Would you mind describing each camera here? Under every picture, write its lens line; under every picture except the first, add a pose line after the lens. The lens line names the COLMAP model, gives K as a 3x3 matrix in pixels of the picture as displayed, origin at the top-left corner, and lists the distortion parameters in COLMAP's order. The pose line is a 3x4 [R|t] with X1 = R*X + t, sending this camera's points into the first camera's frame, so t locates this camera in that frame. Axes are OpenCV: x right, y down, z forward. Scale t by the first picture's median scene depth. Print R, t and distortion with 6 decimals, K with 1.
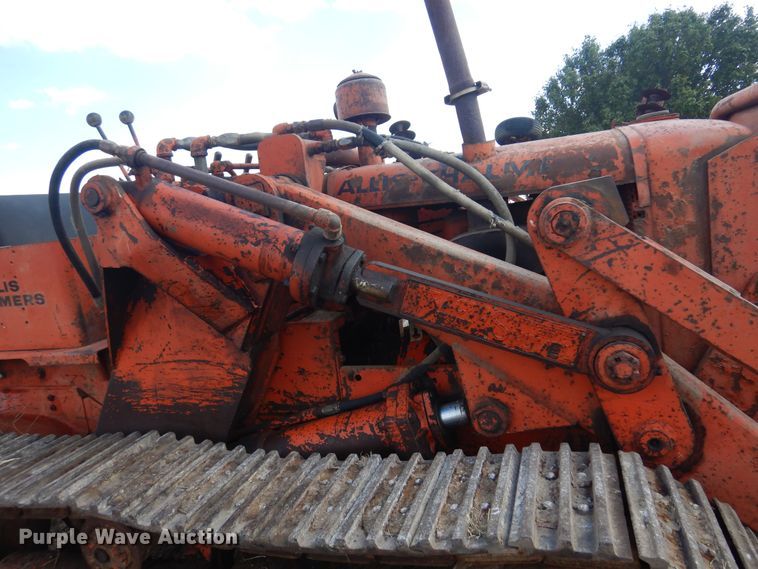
lens RADIAL K [[542.5, 0, 375.9], [0, 542.5, 285.7], [0, 0, 1]] dist [0.017408, -0.004428]
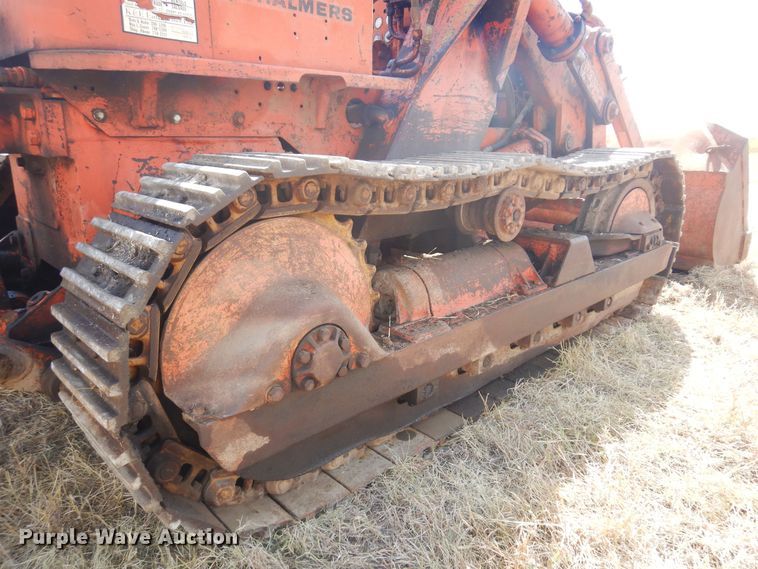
lens RADIAL K [[542.5, 0, 375.9], [0, 542.5, 285.7], [0, 0, 1]] dist [0.017408, -0.004428]
pose [[0.458874, -0.114277, 0.881122, -1.773630], [0.072014, 0.993215, 0.091312, 0.489370], [-0.885578, 0.021553, 0.463990, 0.638077]]
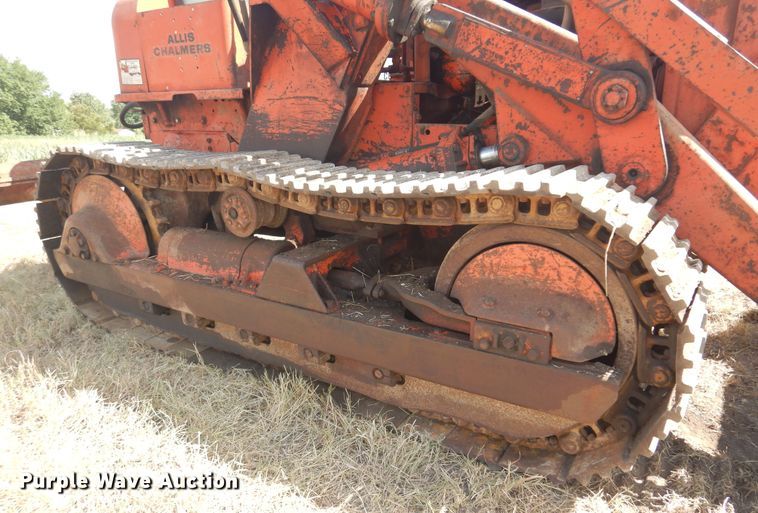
lens RADIAL K [[544.3, 0, 375.0], [0, 544.3, 291.2], [0, 0, 1]] dist [-0.000892, 0.014164]
pose [[0.957620, 0.191345, -0.215291, 0.216737], [-0.143599, 0.965096, 0.219019, 0.299617], [0.249685, -0.178821, 0.951672, -0.334212]]
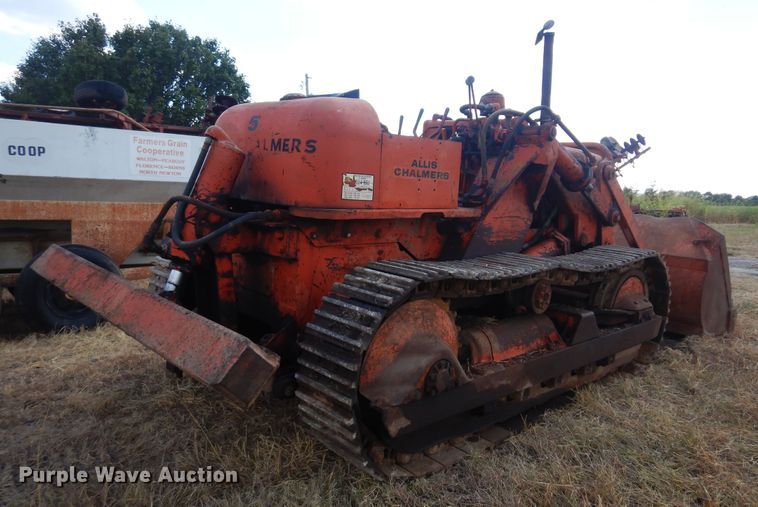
lens RADIAL K [[578.4, 0, 405.5], [0, 578.4, 244.8], [0, 0, 1]] dist [0.035283, -0.005174]
pose [[0.444467, 0.049867, 0.894406, -2.603973], [0.025614, 0.997334, -0.068334, 0.405174], [-0.895429, 0.053281, 0.442004, 0.448174]]
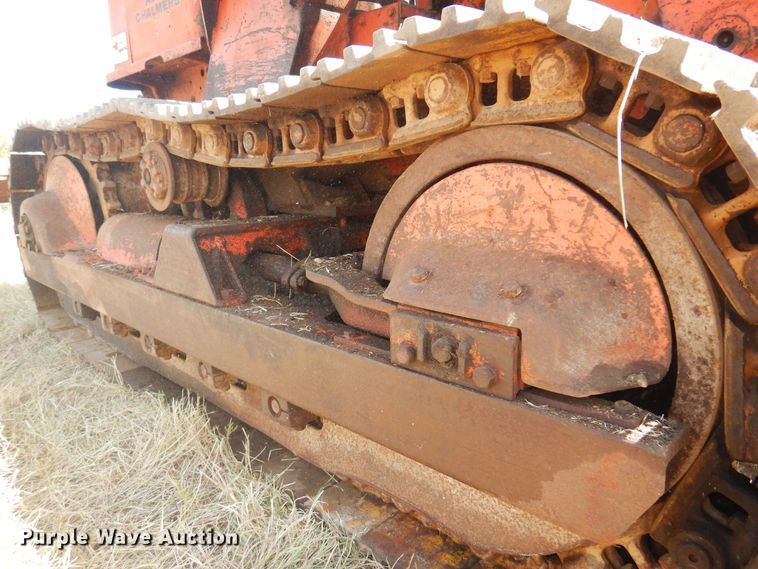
lens RADIAL K [[544.6, 0, 376.0], [0, 544.6, 288.4], [0, 0, 1]] dist [0.009284, 0.004773]
pose [[0.881960, 0.207310, -0.423283, 0.399521], [-0.165529, 0.977106, 0.133656, 0.461085], [0.441301, -0.047814, 0.896085, 0.185857]]
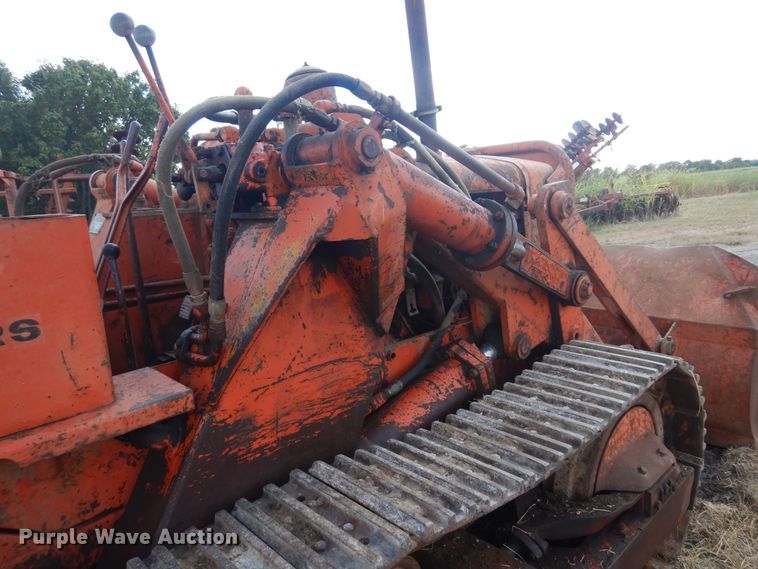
lens RADIAL K [[542.5, 0, 375.9], [0, 542.5, 285.7], [0, 0, 1]] dist [0.017408, -0.004428]
pose [[0.487885, -0.066534, 0.870368, -1.079694], [0.141354, 0.989953, -0.003561, 0.037737], [-0.861387, 0.124767, 0.492388, 0.554581]]
